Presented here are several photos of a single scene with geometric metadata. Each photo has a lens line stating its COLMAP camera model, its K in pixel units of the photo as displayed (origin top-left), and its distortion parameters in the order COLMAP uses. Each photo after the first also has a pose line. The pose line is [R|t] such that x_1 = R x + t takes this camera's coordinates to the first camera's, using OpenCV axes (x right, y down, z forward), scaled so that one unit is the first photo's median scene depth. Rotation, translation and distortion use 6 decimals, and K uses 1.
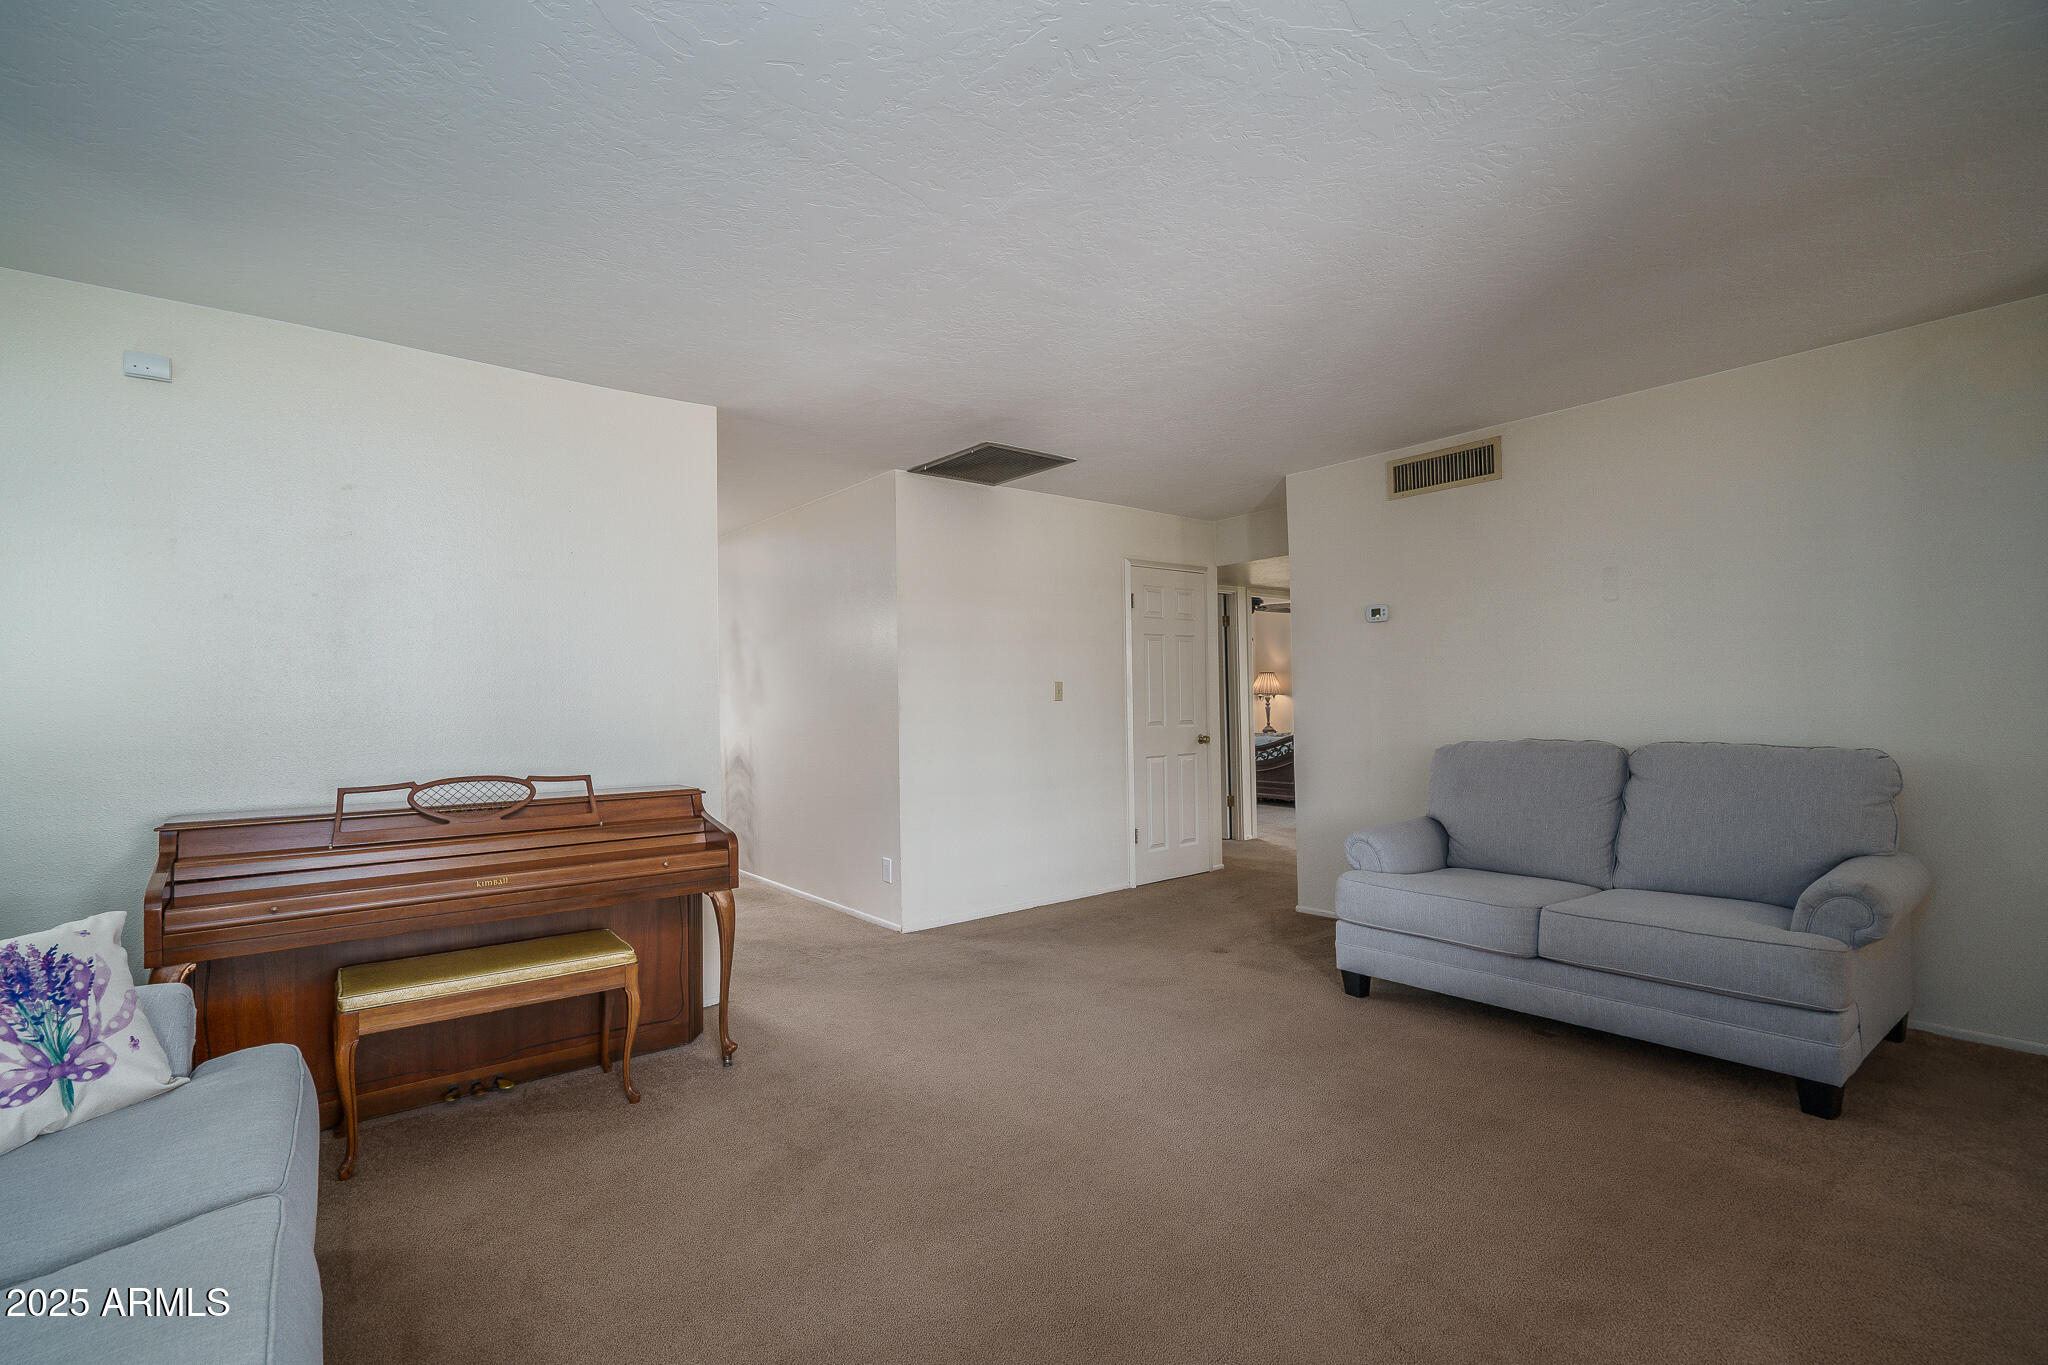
lens RADIAL K [[931.8, 0, 1011.3], [0, 931.8, 690.2], [0, 0, 1]] dist [-0.000453, 0.000119]
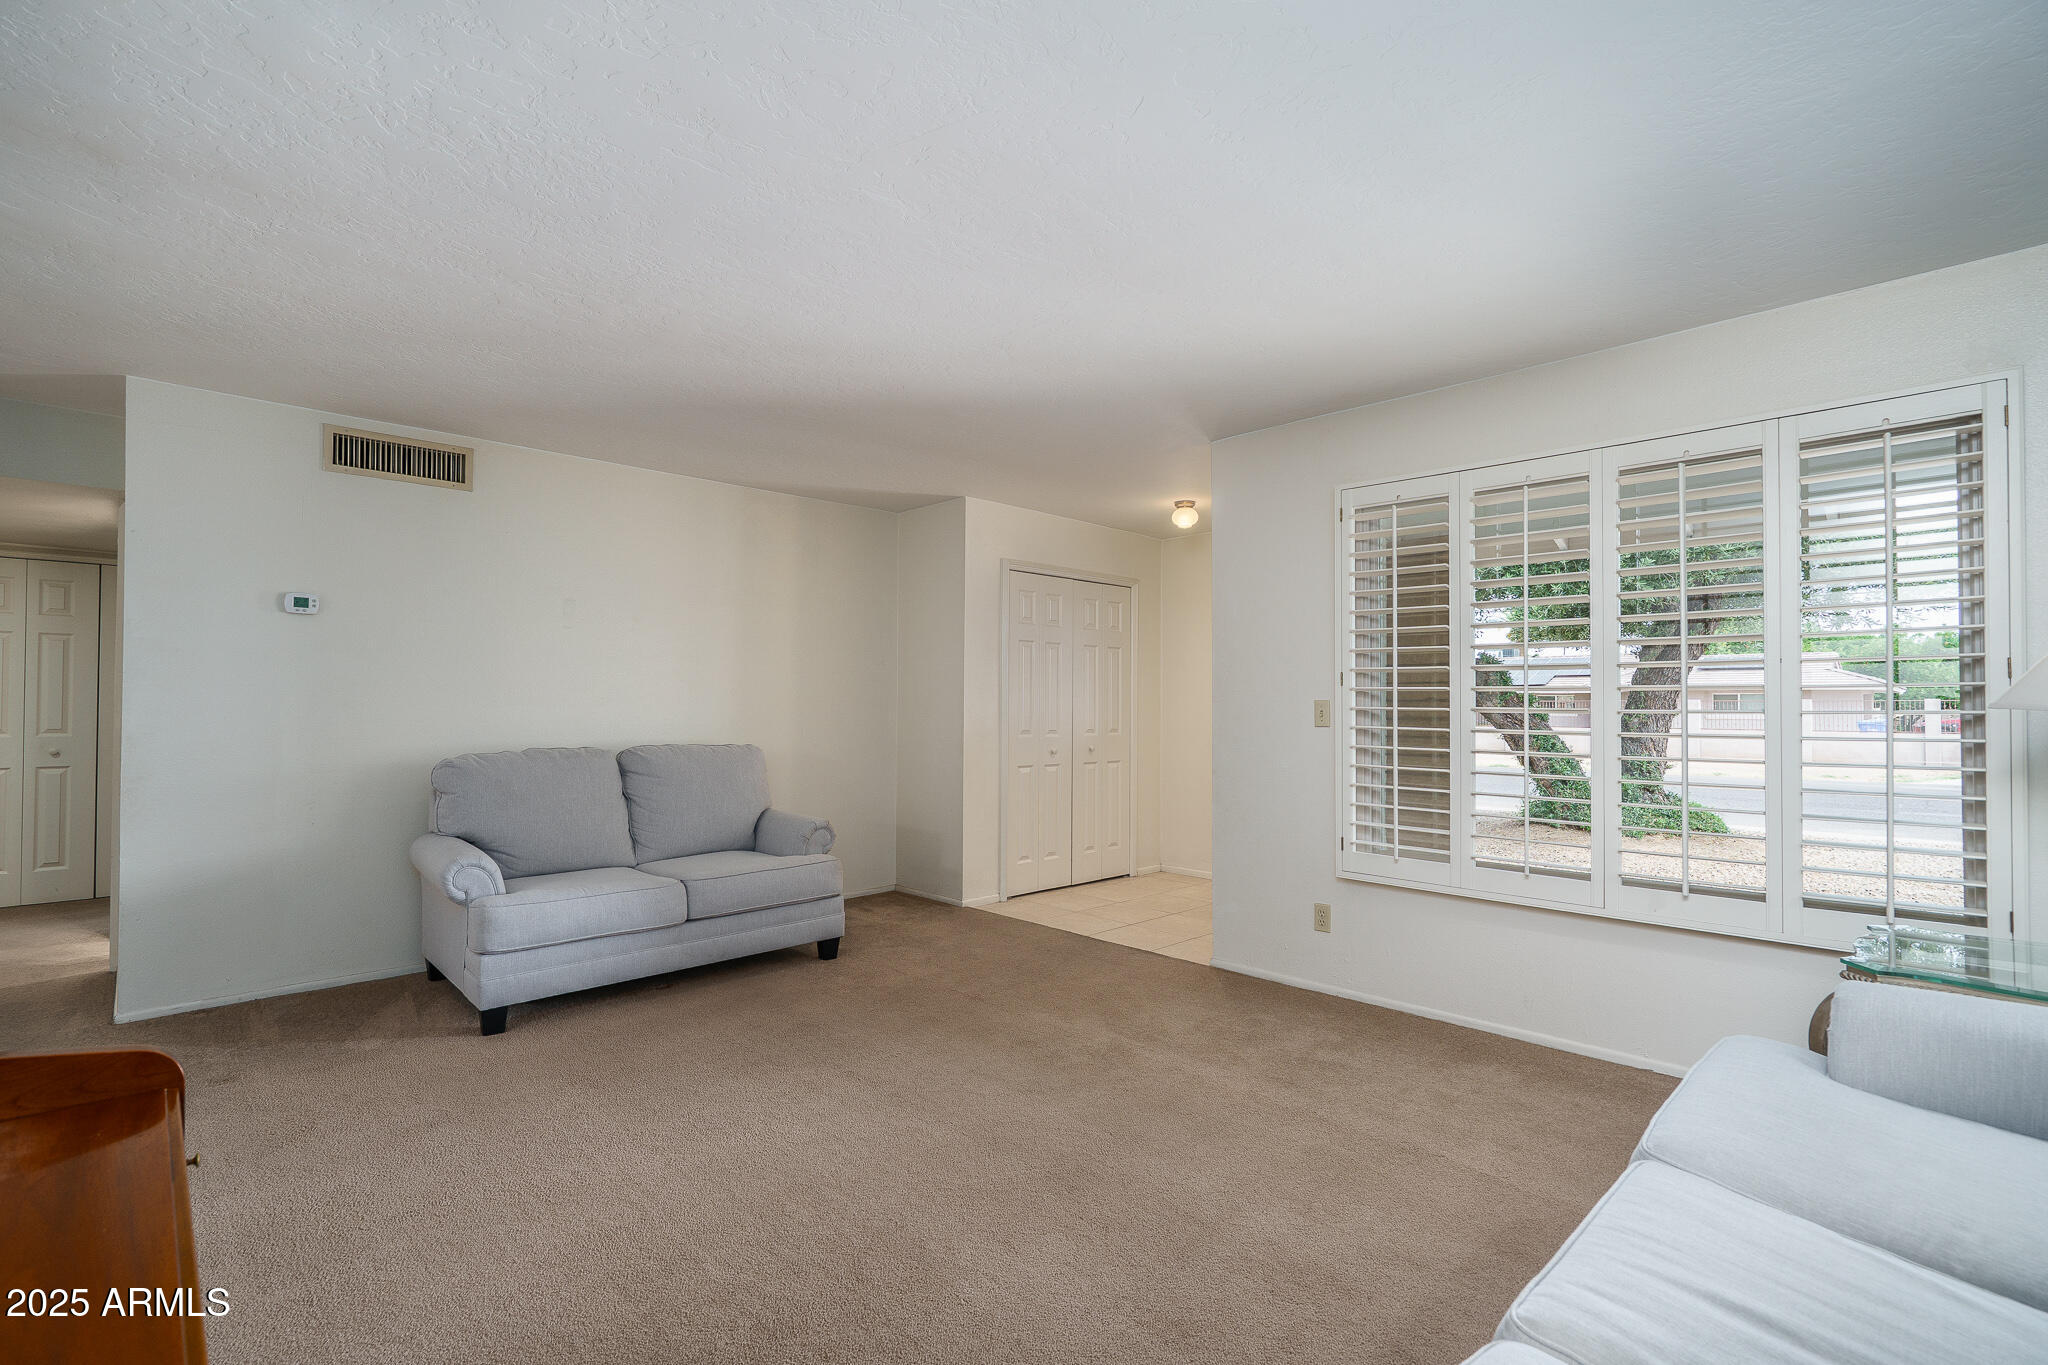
lens RADIAL K [[931.8, 0, 1011.3], [0, 931.8, 690.2], [0, 0, 1]] dist [-0.000453, 0.000119]
pose [[-0.102583, 0.033768, 0.994151, -0.641204], [-0.009678, 0.999342, -0.034943, 0.019981], [-0.994677, -0.013206, -0.102189, 0.636267]]
